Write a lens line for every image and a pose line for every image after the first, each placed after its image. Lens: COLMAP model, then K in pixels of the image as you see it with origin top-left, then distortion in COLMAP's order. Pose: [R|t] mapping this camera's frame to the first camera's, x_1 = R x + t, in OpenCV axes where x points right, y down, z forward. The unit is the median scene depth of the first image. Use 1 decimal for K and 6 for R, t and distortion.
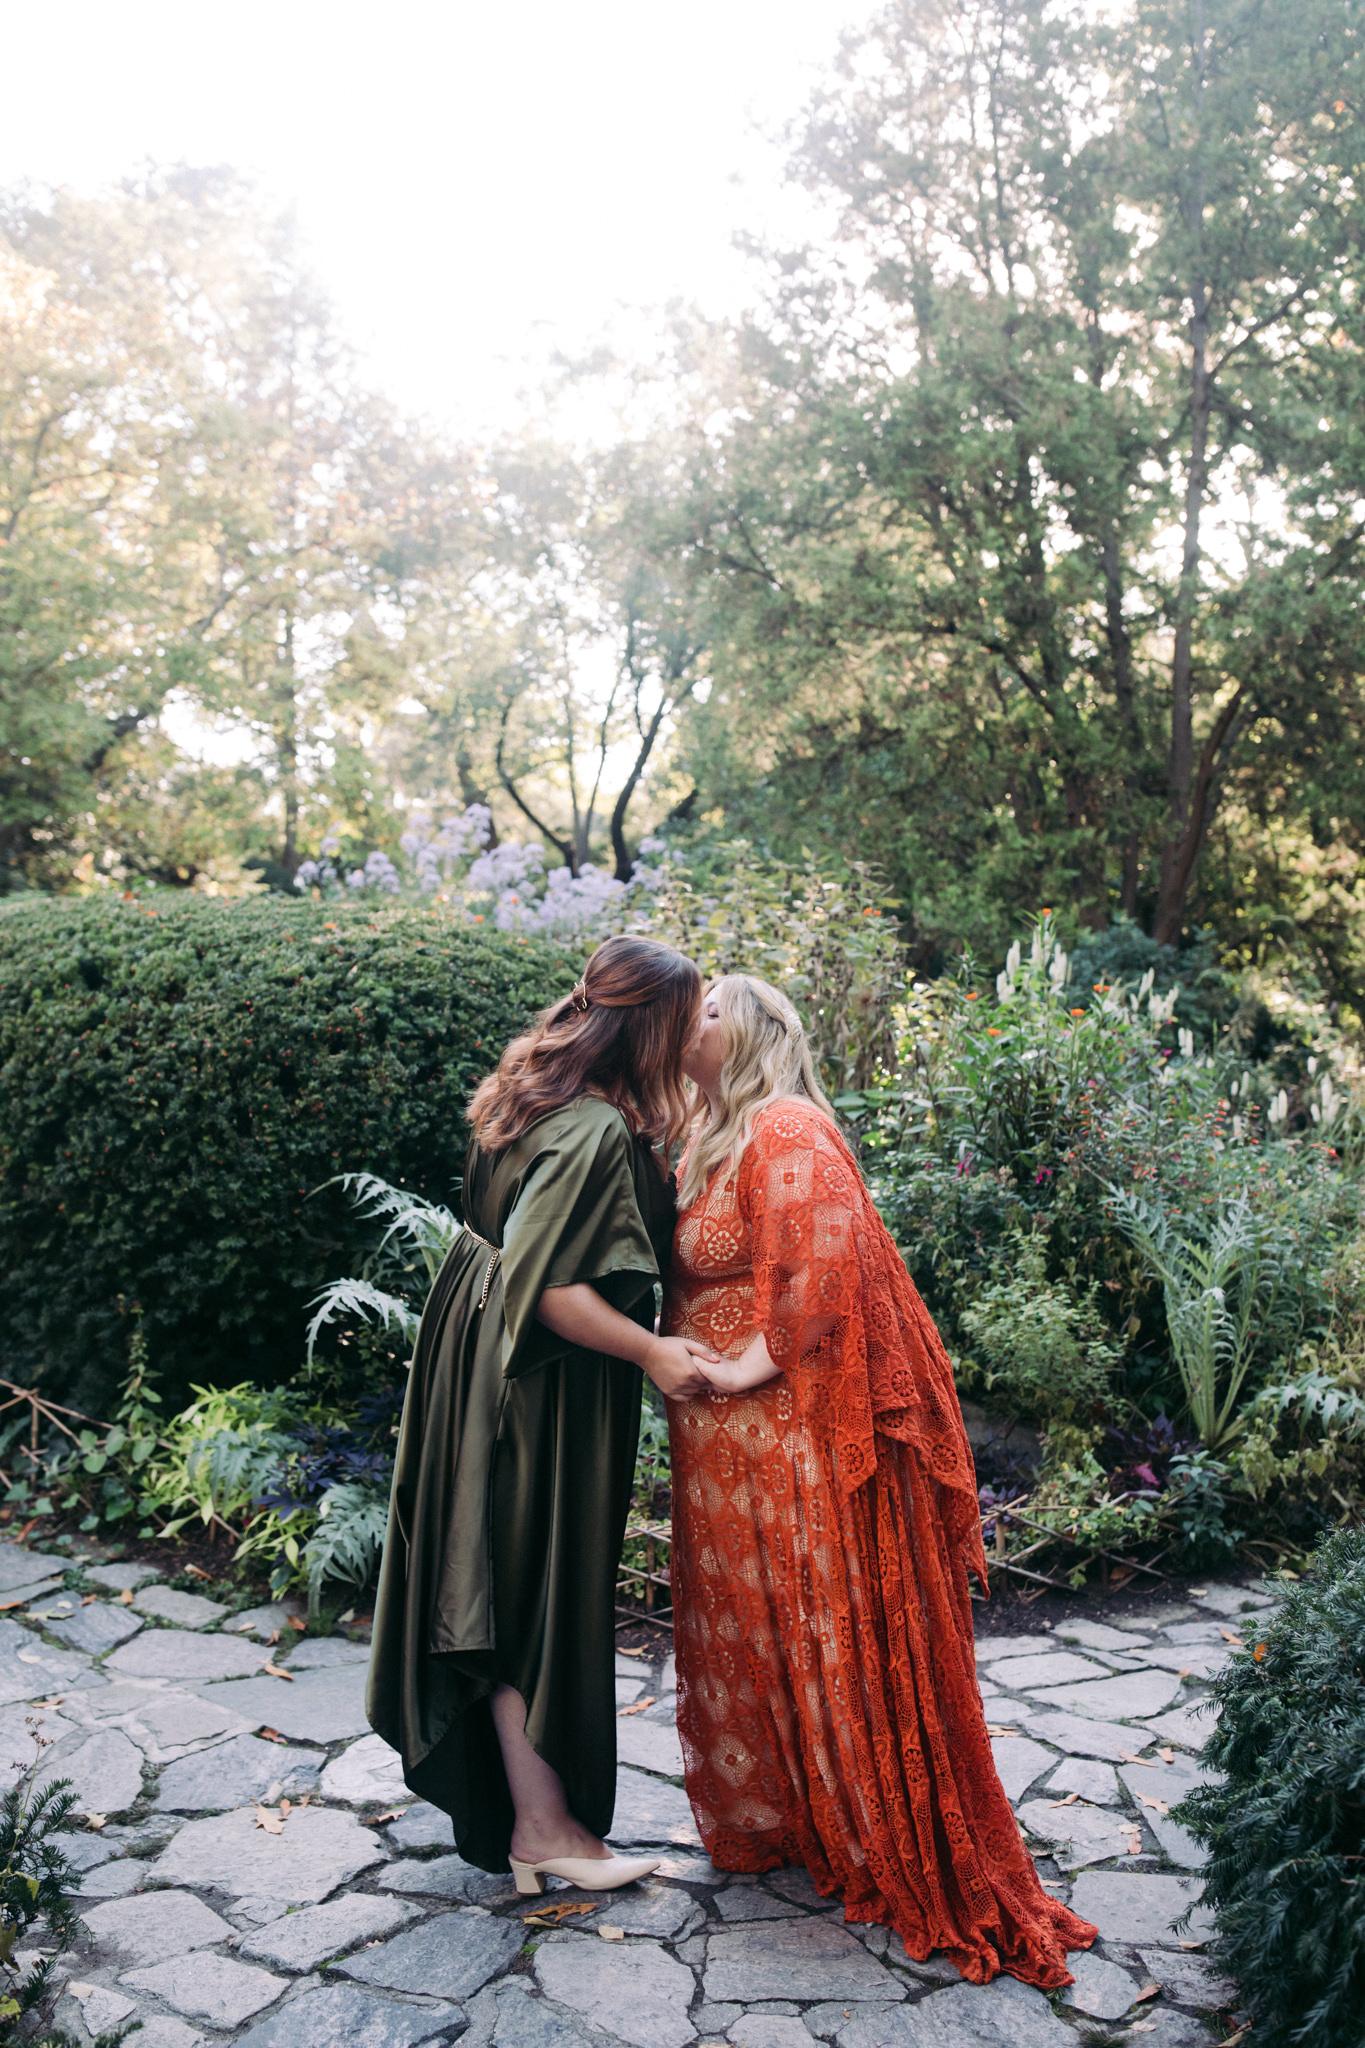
lens RADIAL K [[1975.1, 0, 684.0], [0, 1975.1, 1021.0], [0, 0, 1]] dist [-0.012782, 0.000000]
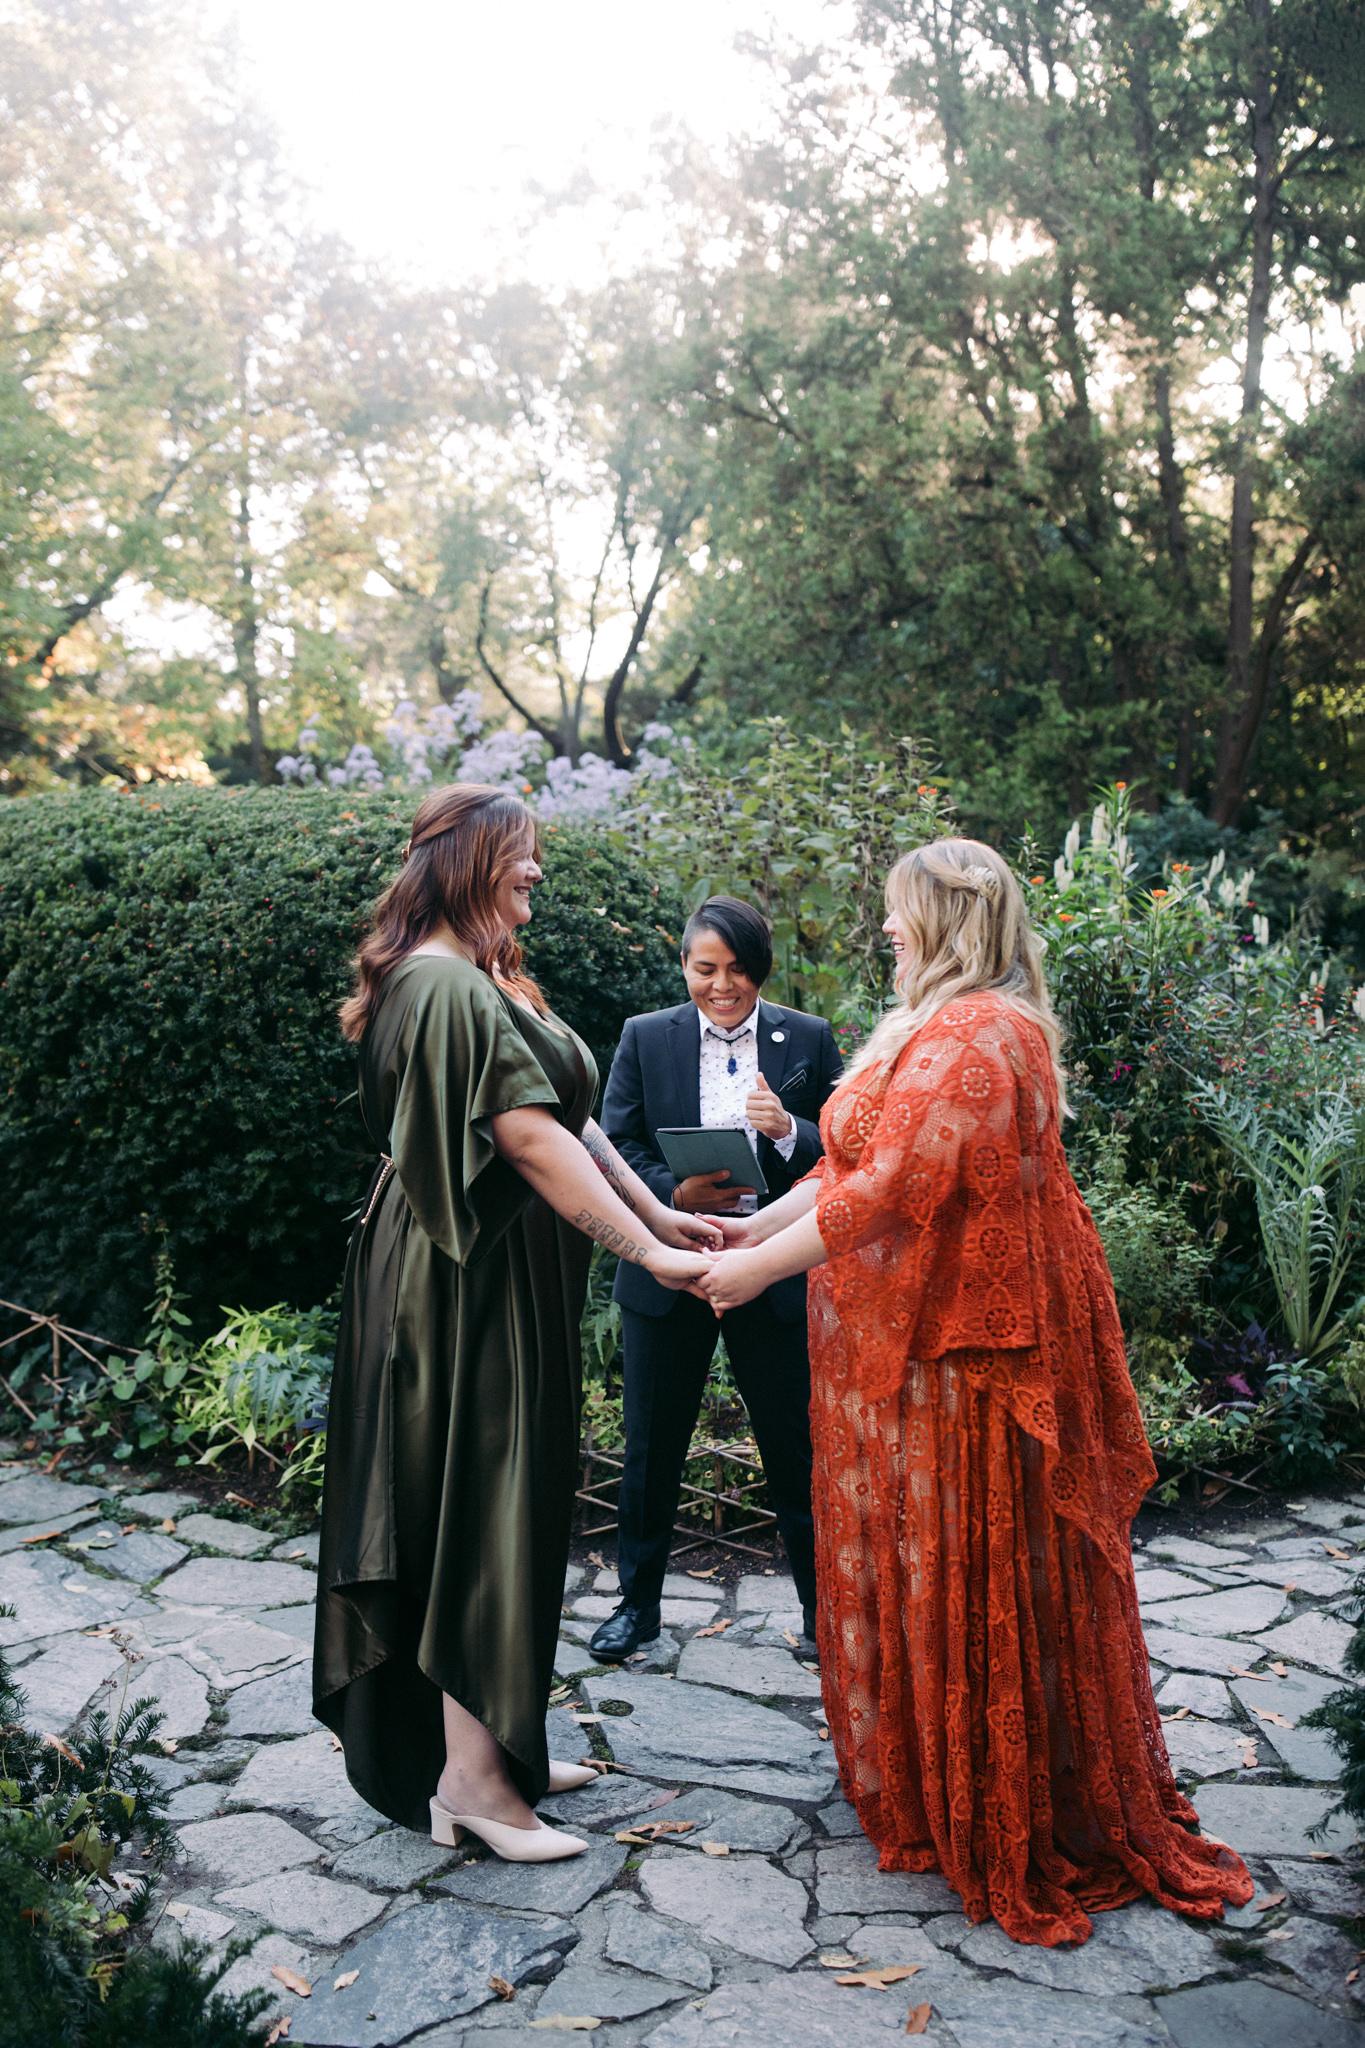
lens RADIAL K [[2139.1, 0, 627.0], [0, 2139.1, 1107.0], [0, 0, 1]] dist [-0.010808, 0.000000]
pose [[0.999529, -0.018096, -0.024770, -0.027923], [0.020079, 0.996407, 0.082283, 0.008621], [0.023192, -0.082741, 0.996301, -0.006813]]
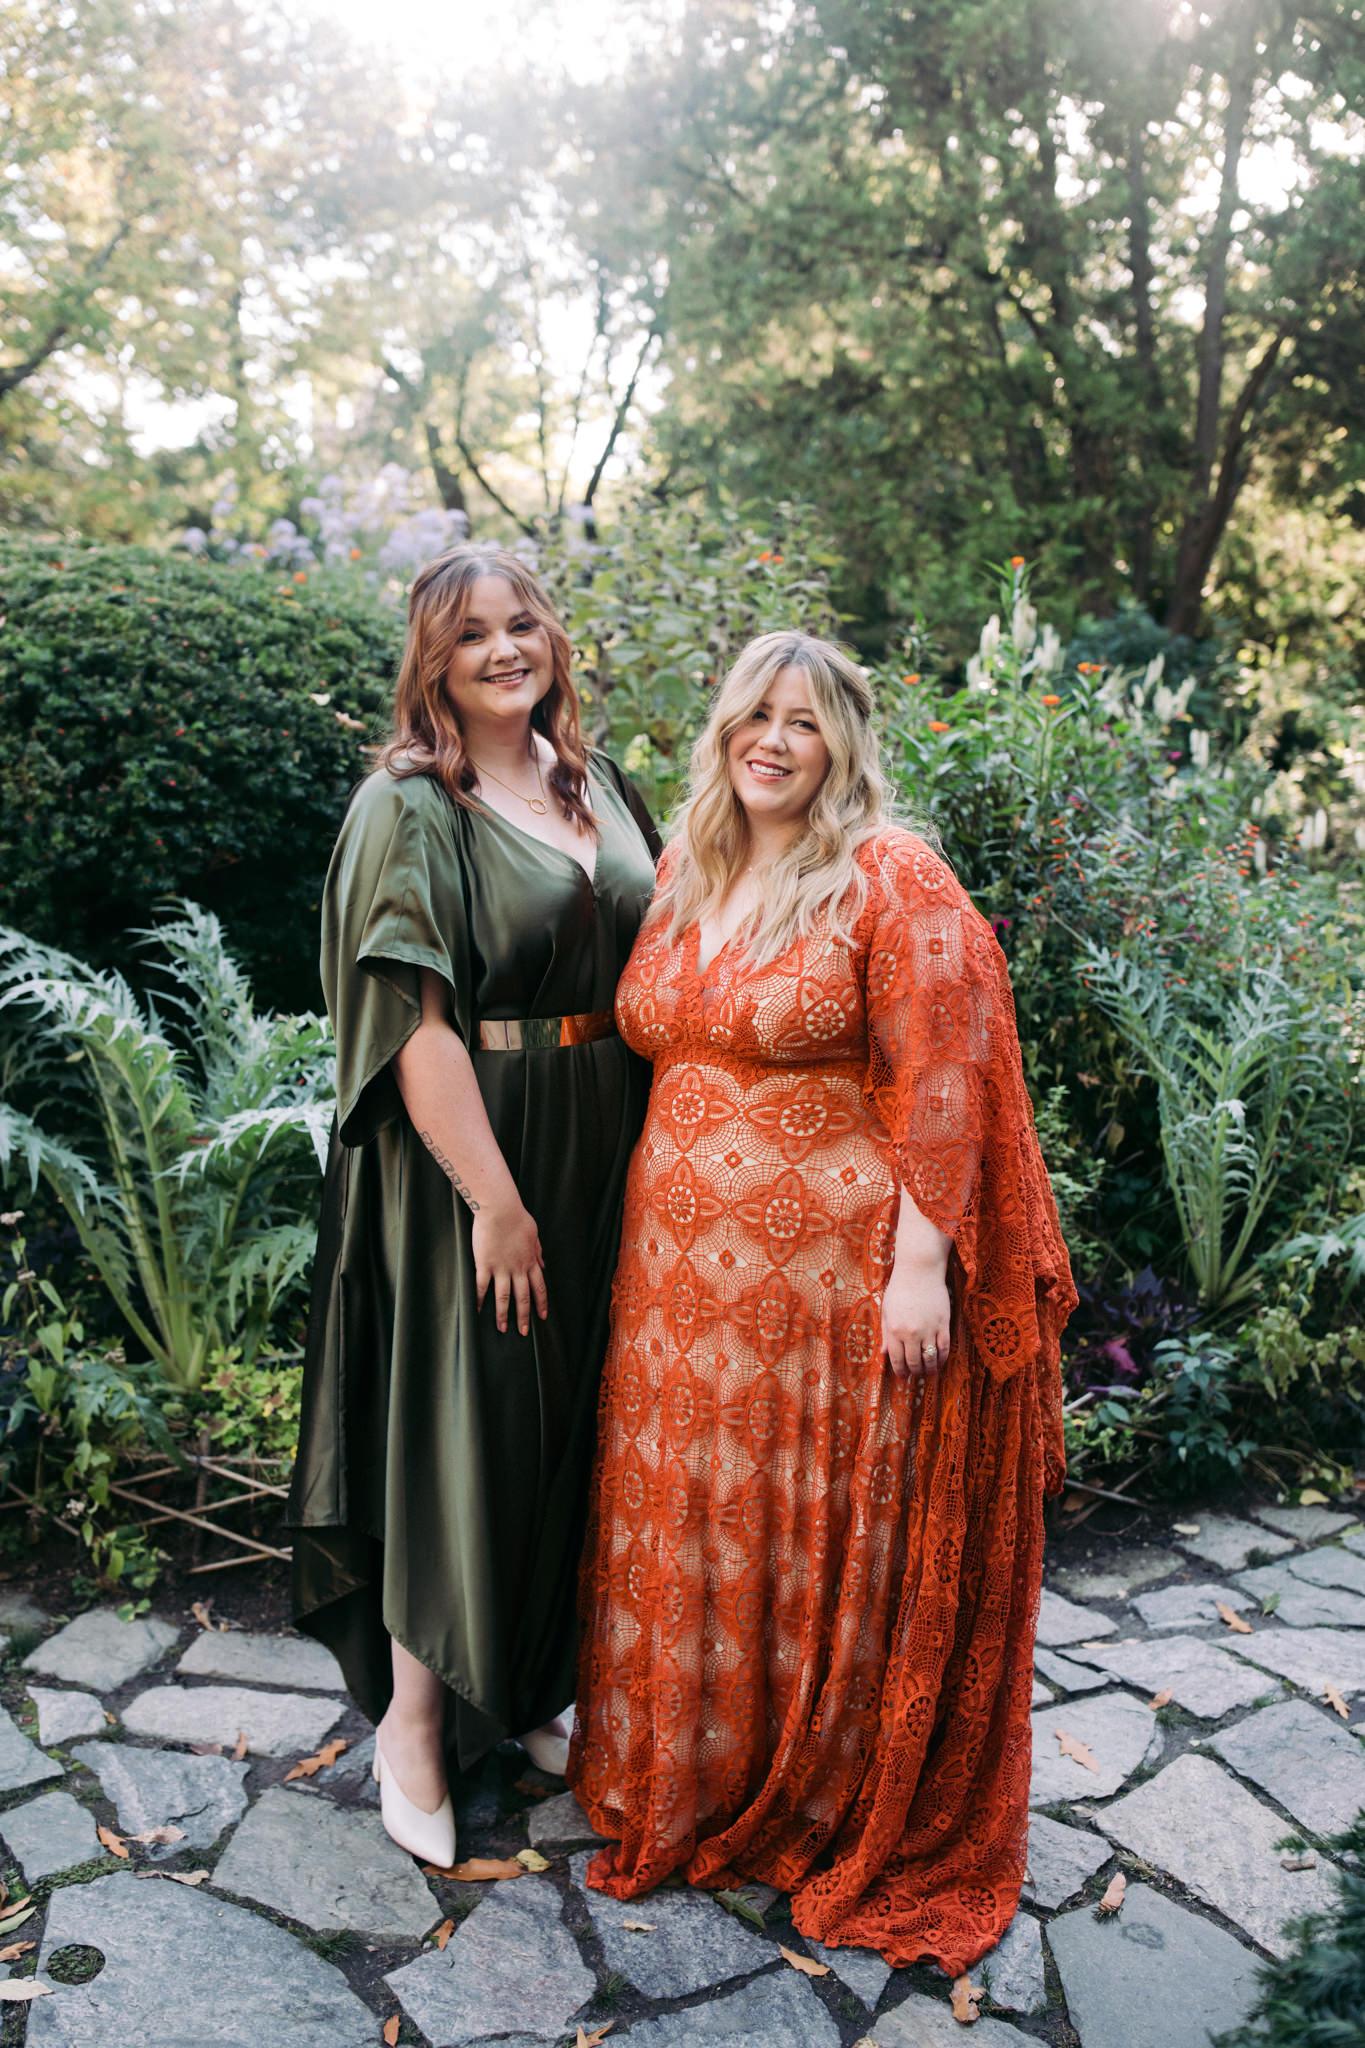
lens RADIAL K [[1975.1, 0, 687.1], [0, 1975.1, 1026.5], [0, 0, 1]] dist [-0.012782, 0.000000]
pose [[0.999942, 0.010600, 0.001801, 0.074109], [-0.010750, 0.988638, 0.149933, 0.007997], [-0.000191, -0.149944, 0.988695, 0.309499]]
